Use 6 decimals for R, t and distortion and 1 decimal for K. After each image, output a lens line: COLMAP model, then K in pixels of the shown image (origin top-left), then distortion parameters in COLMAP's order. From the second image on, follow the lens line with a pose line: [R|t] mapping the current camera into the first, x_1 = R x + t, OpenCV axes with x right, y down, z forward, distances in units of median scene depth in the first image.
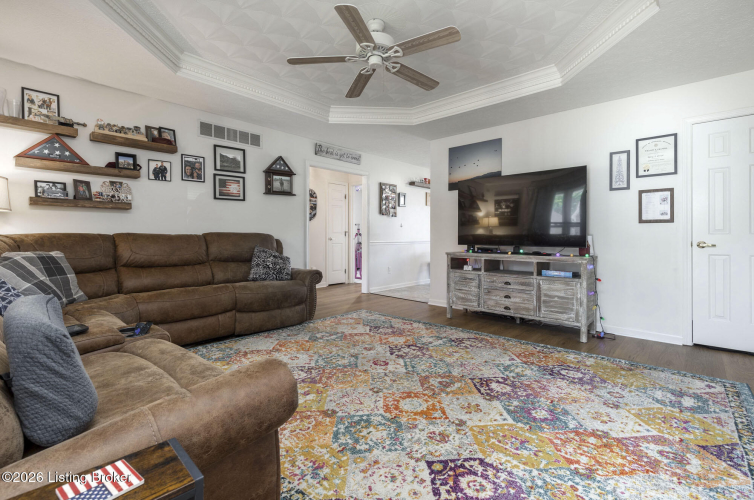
lens RADIAL K [[339.9, 0, 378.2], [0, 339.9, 243.8], [0, 0, 1]] dist [0.004737, -0.001230]
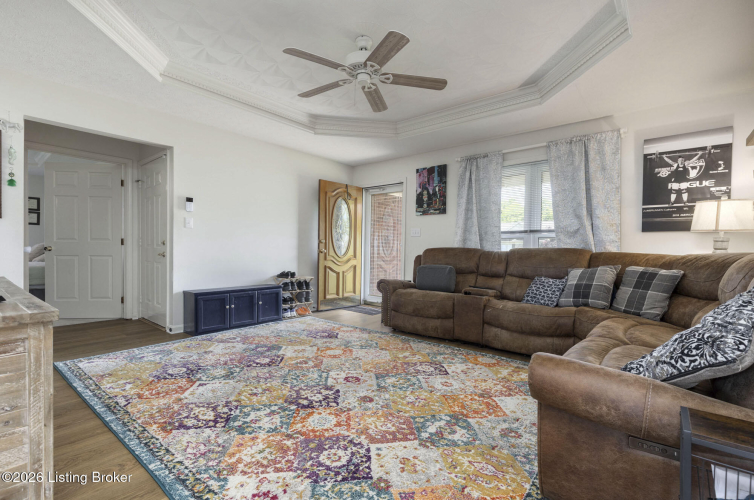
lens RADIAL K [[348.5, 0, 376.6], [0, 348.5, 249.5], [0, 0, 1]] dist [-0.000117, -0.000032]
pose [[-0.998780, -0.021172, -0.044607, -0.010406], [-0.022292, 0.999445, 0.024755, -0.044814], [0.044058, 0.025719, -0.998698, 2.020602]]
